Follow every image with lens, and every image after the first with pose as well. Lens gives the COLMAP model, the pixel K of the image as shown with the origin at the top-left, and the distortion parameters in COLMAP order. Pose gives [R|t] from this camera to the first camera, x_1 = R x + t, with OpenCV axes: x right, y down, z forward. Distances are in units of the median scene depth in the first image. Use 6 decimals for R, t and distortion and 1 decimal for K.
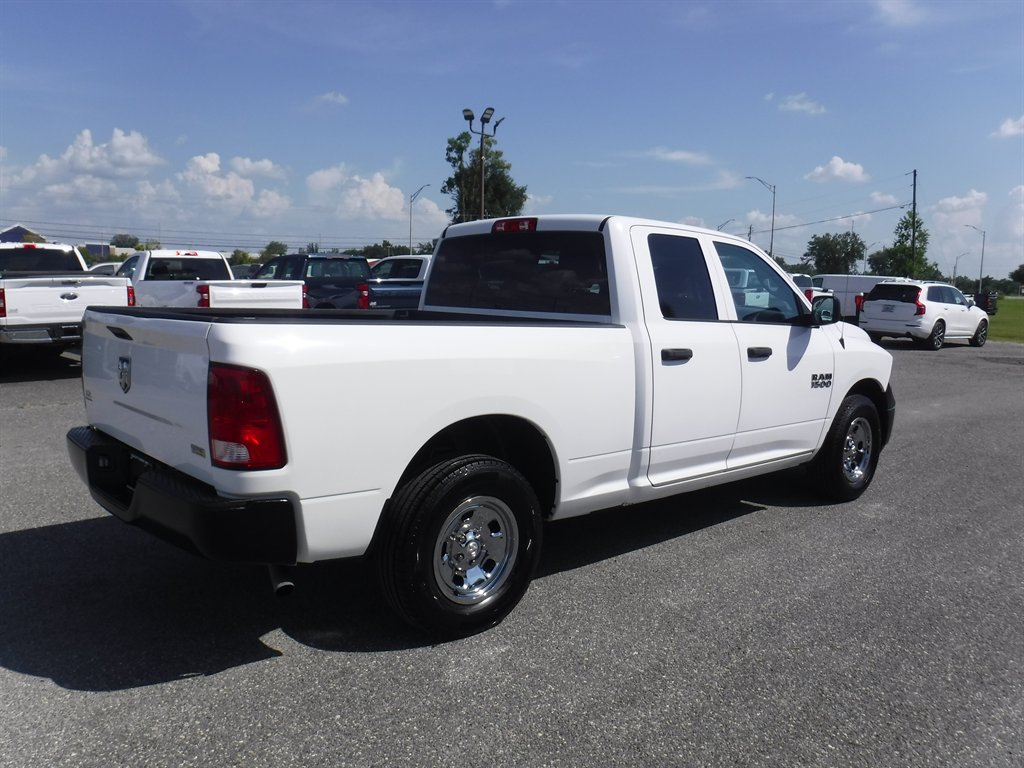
lens RADIAL K [[827.3, 0, 506.6], [0, 827.3, 384.4], [0, 0, 1]] dist [-0.105756, 0.041103]
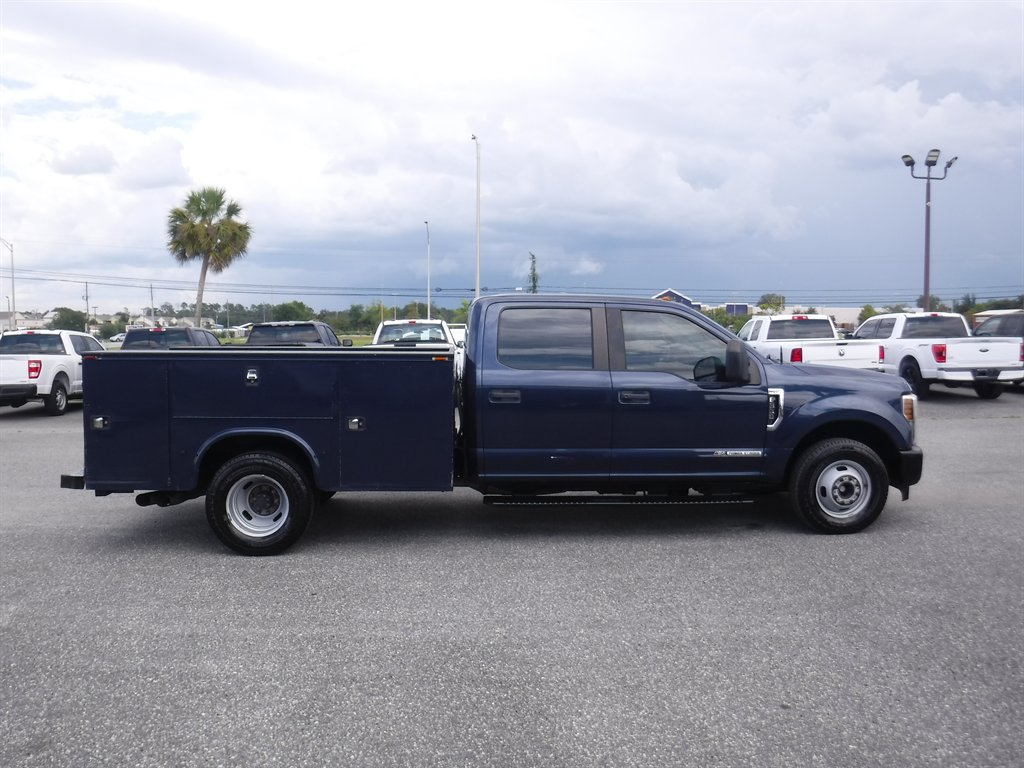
lens RADIAL K [[827.3, 0, 515.8], [0, 827.3, 391.5], [0, 0, 1]] dist [-0.105756, 0.041103]
pose [[0.721923, 0.018997, -0.691712, 0.111400], [-0.059752, 0.997601, -0.034963, -0.001308], [0.689389, 0.066572, 0.721326, 0.013801]]
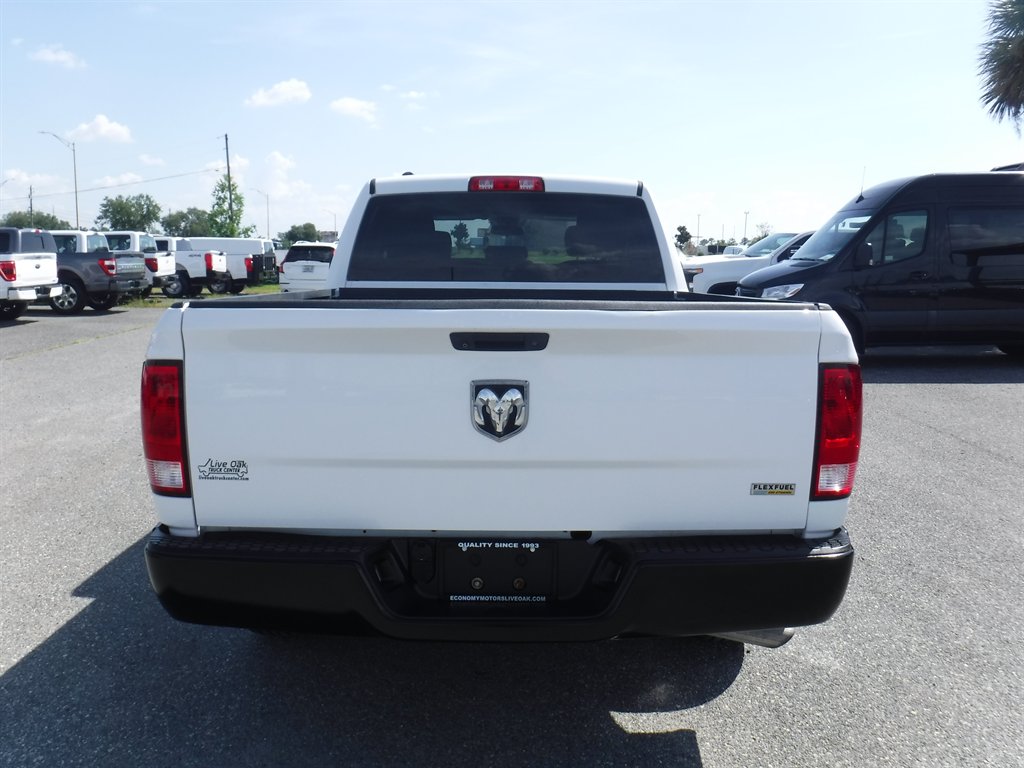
lens RADIAL K [[827.3, 0, 514.3], [0, 827.3, 385.7], [0, 0, 1]] dist [-0.105756, 0.041103]
pose [[0.668151, -0.129601, 0.732651, -0.046155], [0.095314, 0.991508, 0.088468, -0.004196], [-0.737895, 0.010722, 0.674830, 0.029650]]
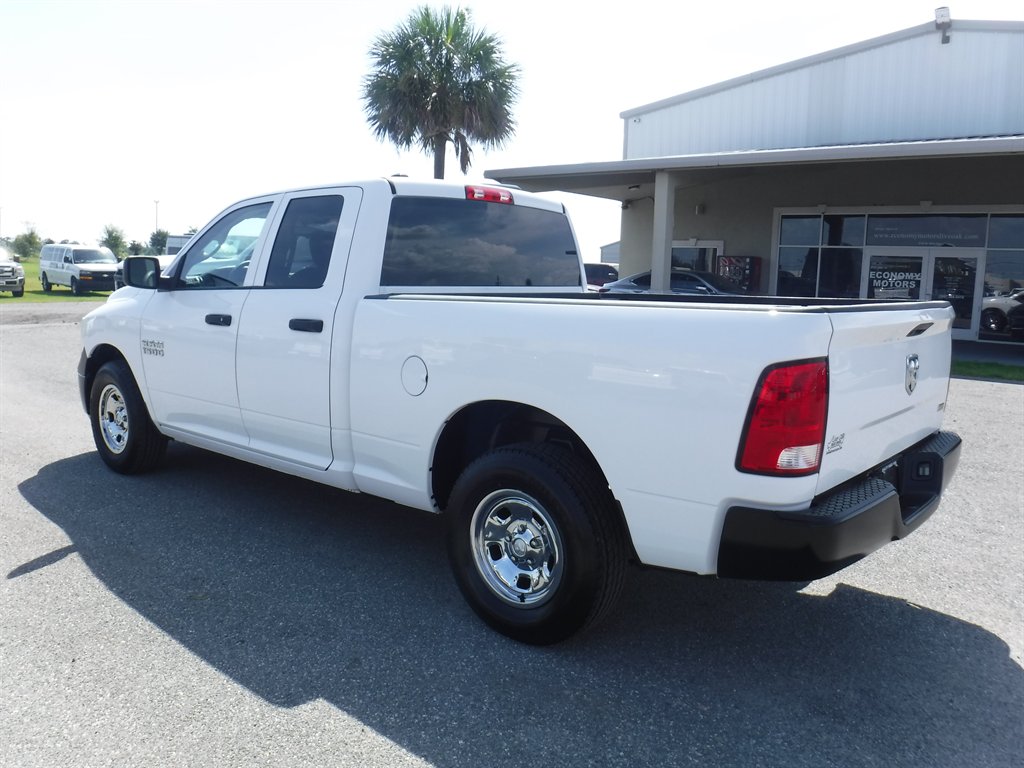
lens RADIAL K [[827.3, 0, 503.2], [0, 827.3, 387.0], [0, 0, 1]] dist [-0.105756, 0.041103]
pose [[-0.122738, -0.164867, 0.978649, -0.066668], [0.089713, 0.980225, 0.176384, -0.010219], [-0.988376, 0.109447, -0.105521, 0.079132]]
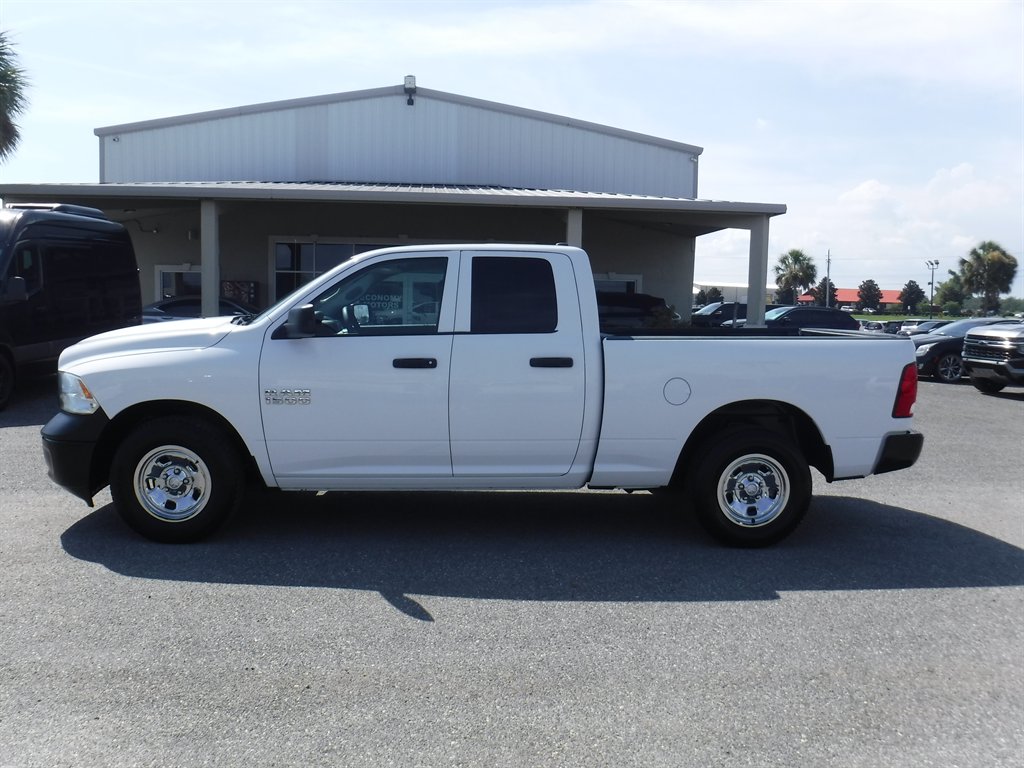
lens RADIAL K [[827.3, 0, 505.7], [0, 827.3, 388.1], [0, 0, 1]] dist [-0.105756, 0.041103]
pose [[-0.784324, -0.102623, 0.611804, -0.049295], [0.034025, 0.977621, 0.207604, -0.018821], [-0.619417, 0.183646, -0.763280, 0.146455]]
